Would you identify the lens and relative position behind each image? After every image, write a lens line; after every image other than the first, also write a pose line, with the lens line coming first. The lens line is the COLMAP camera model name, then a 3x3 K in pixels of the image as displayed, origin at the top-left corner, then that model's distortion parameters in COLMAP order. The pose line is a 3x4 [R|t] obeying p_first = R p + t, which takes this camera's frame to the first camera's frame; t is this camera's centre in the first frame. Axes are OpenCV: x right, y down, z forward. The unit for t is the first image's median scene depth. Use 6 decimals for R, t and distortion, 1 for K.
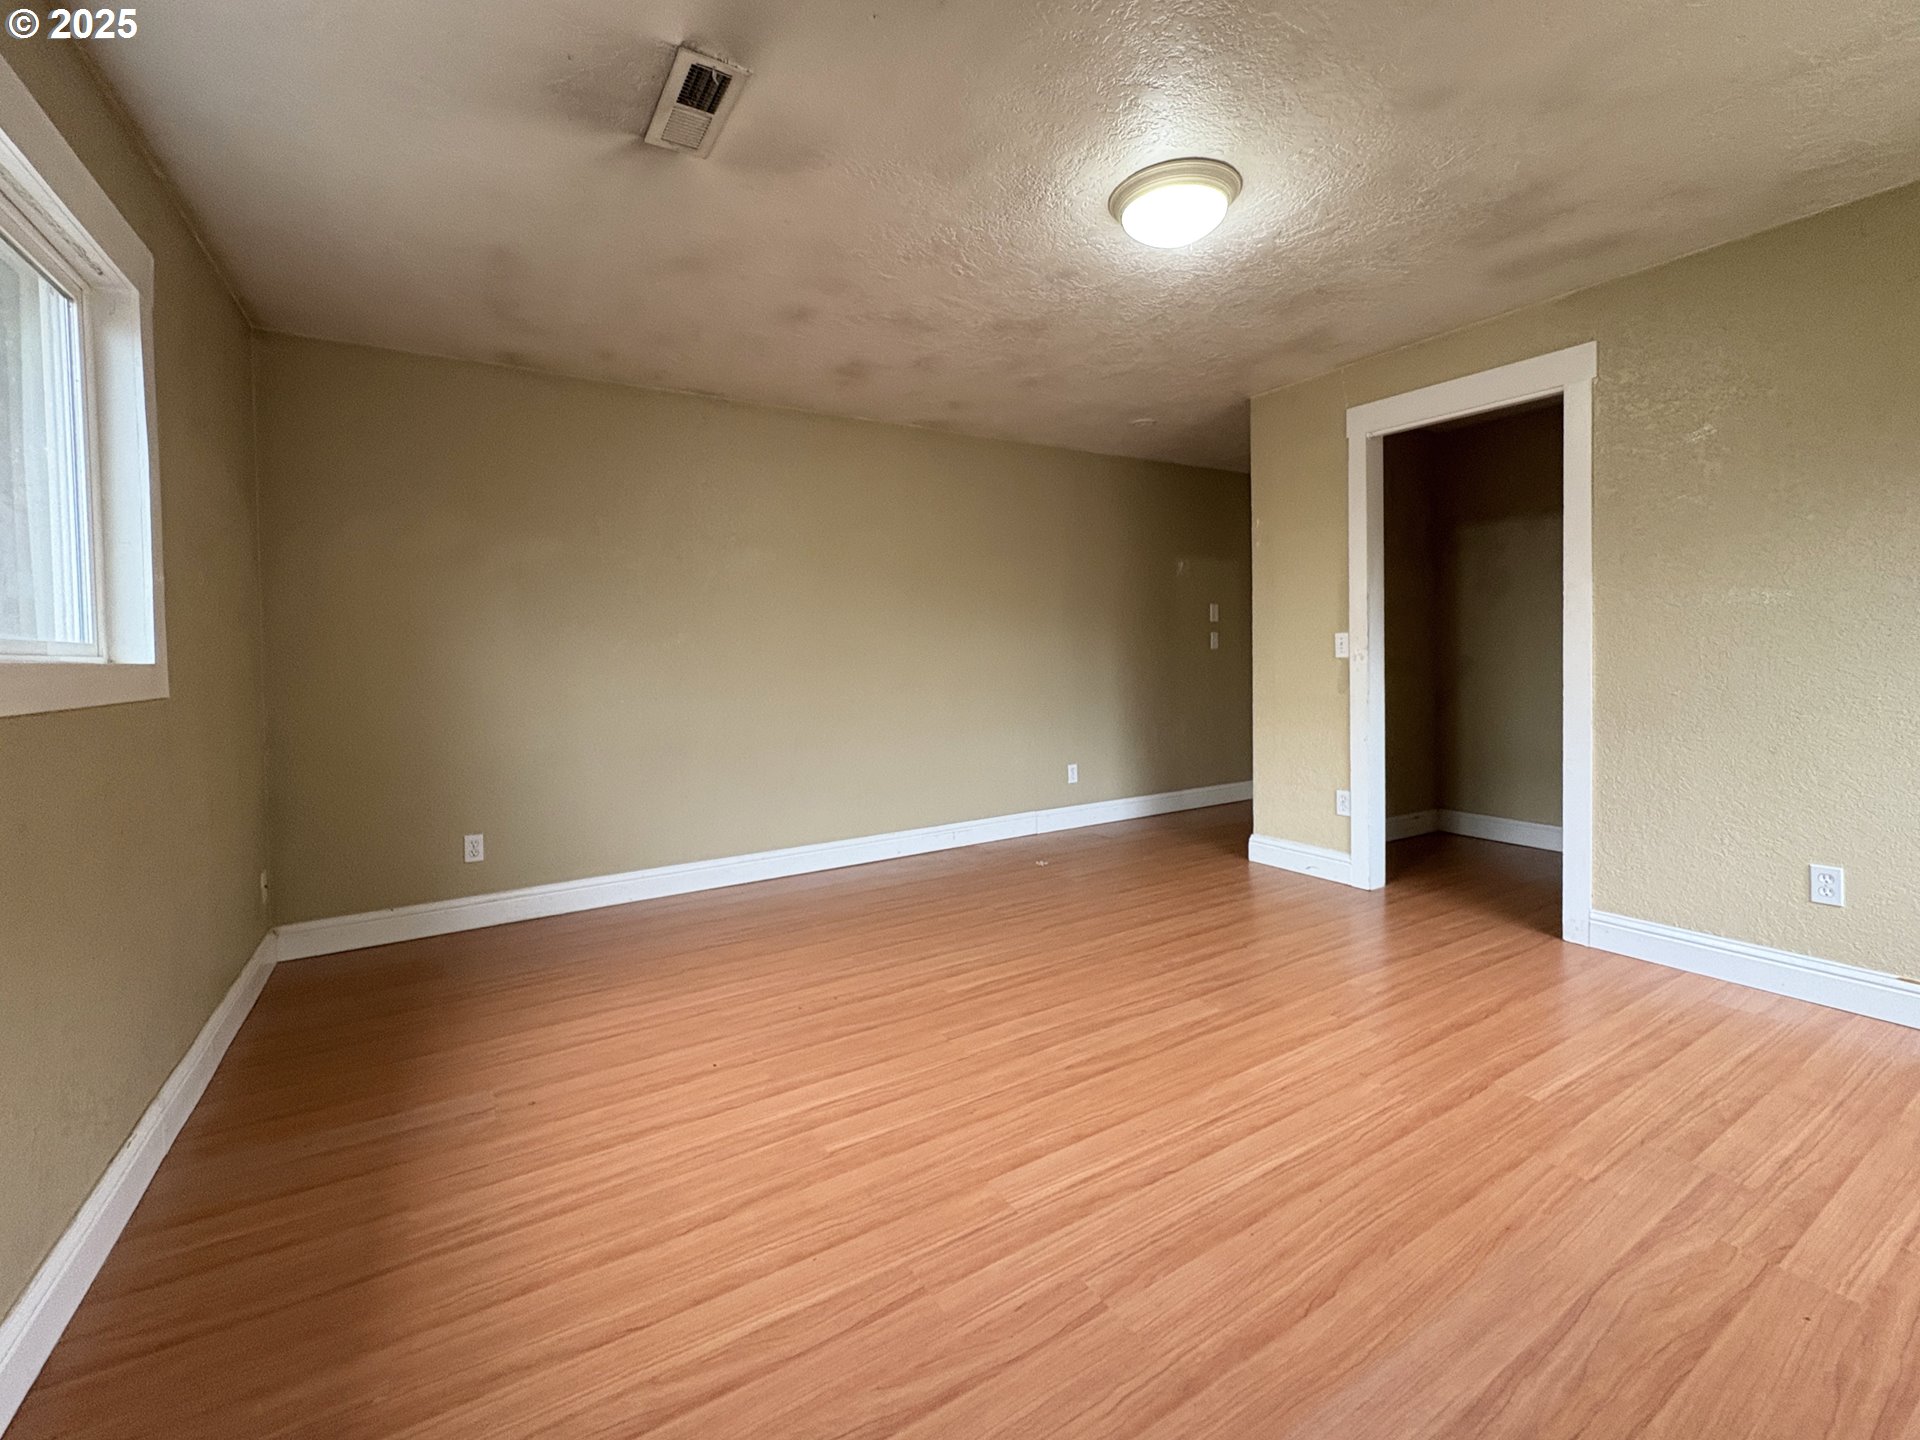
lens RADIAL K [[822.6, 0, 961.9], [0, 822.6, 673.6], [0, 0, 1]] dist [0.000066, 0.000158]
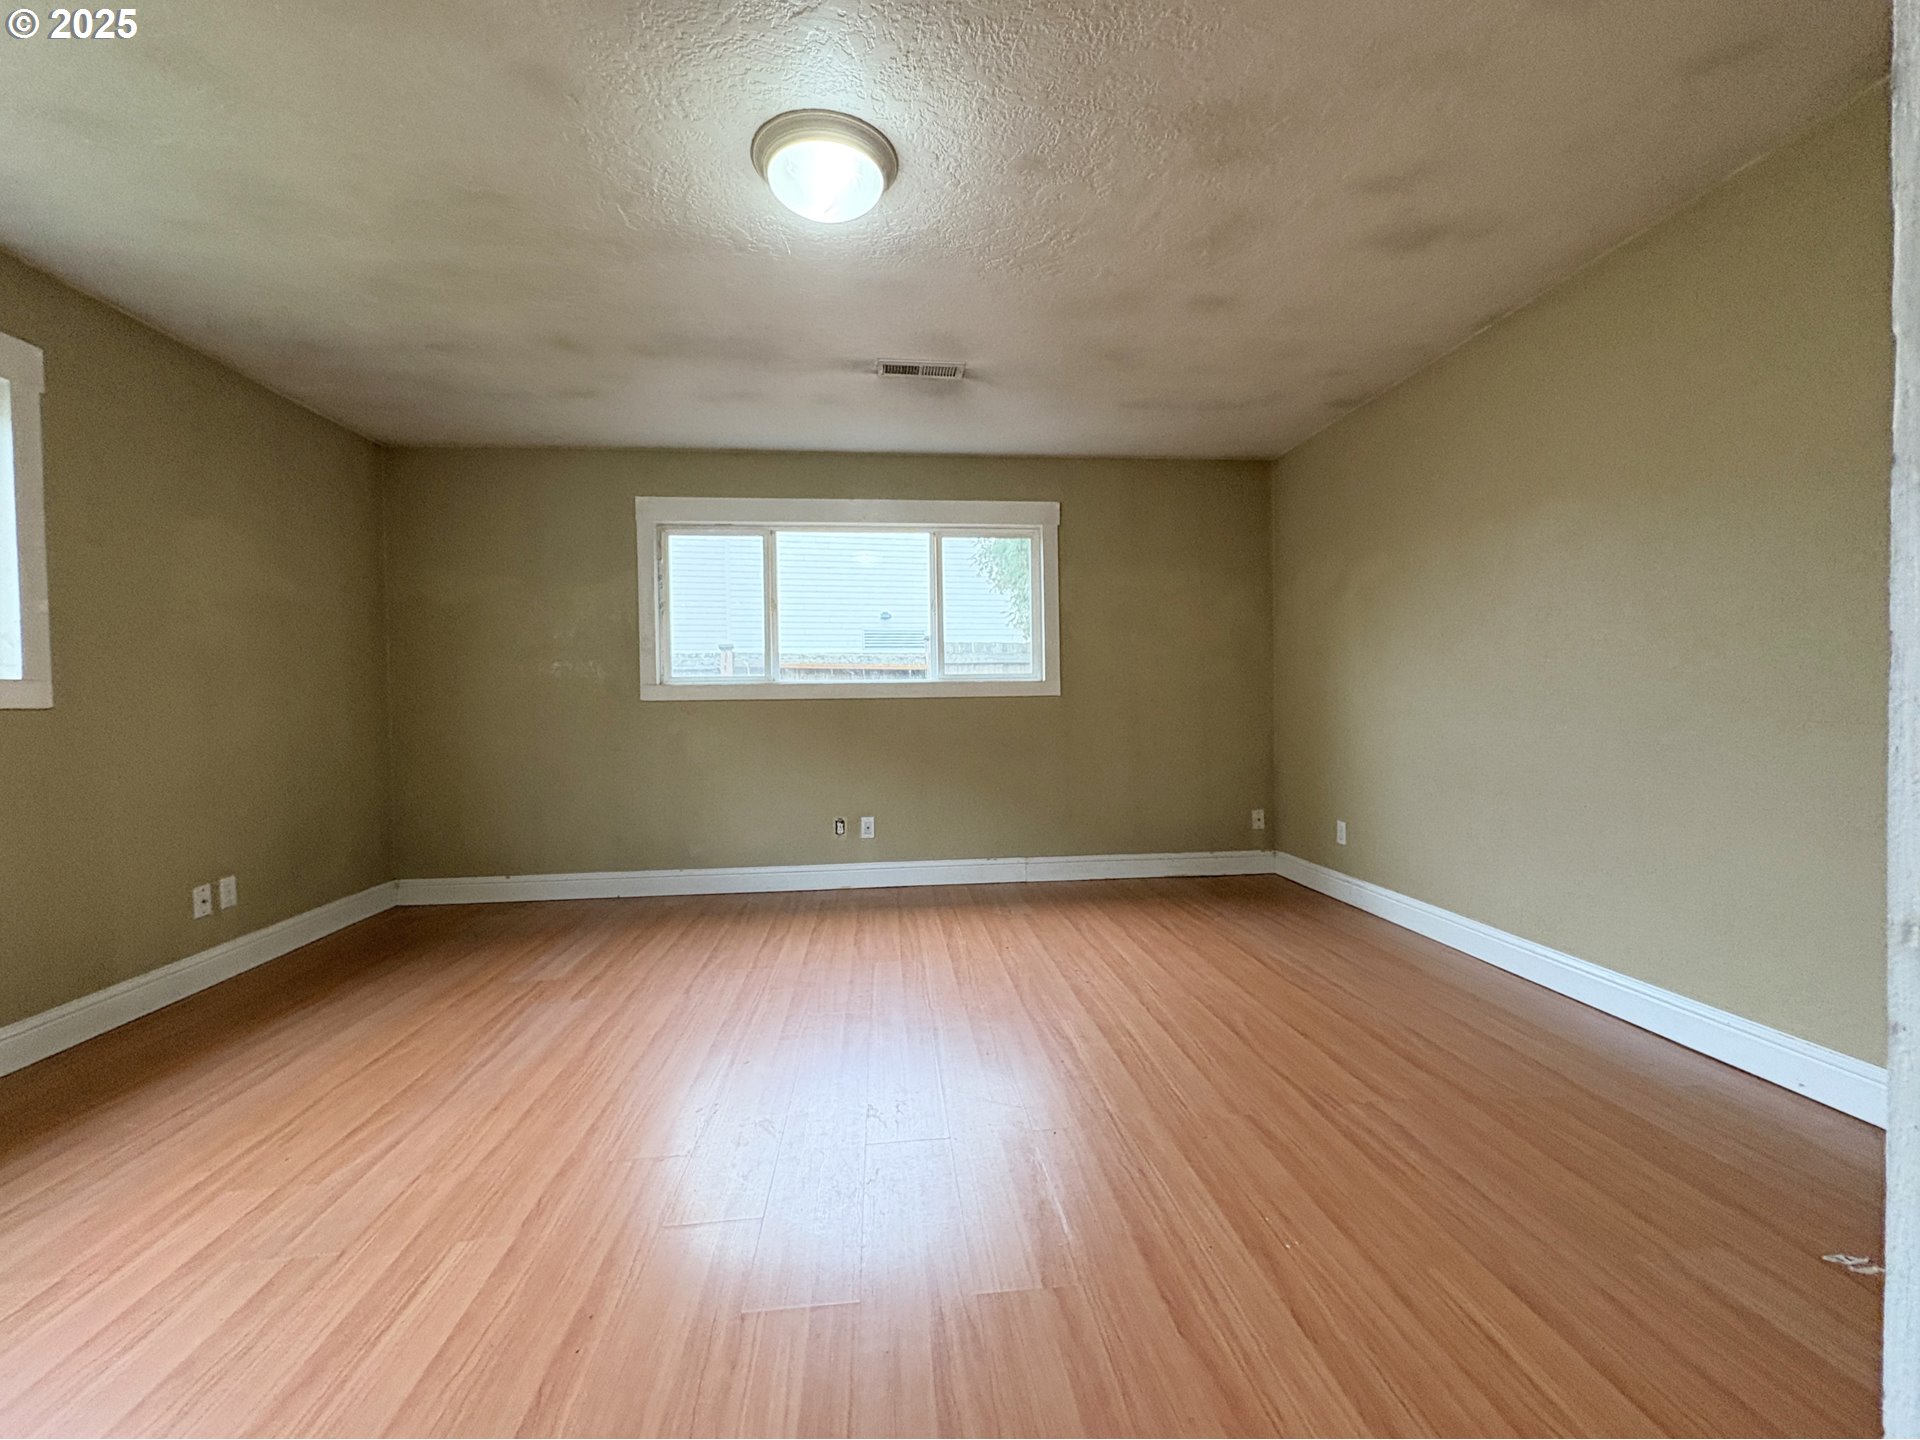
lens RADIAL K [[792.8, 0, 964.8], [0, 792.8, 715.5], [0, 0, 1]] dist [-0.001171, -0.000034]
pose [[-0.433492, 0.039907, -0.900273, 1.046769], [0.002730, 0.999073, 0.042973, -0.009859], [0.901153, 0.016171, -0.433199, 1.593556]]
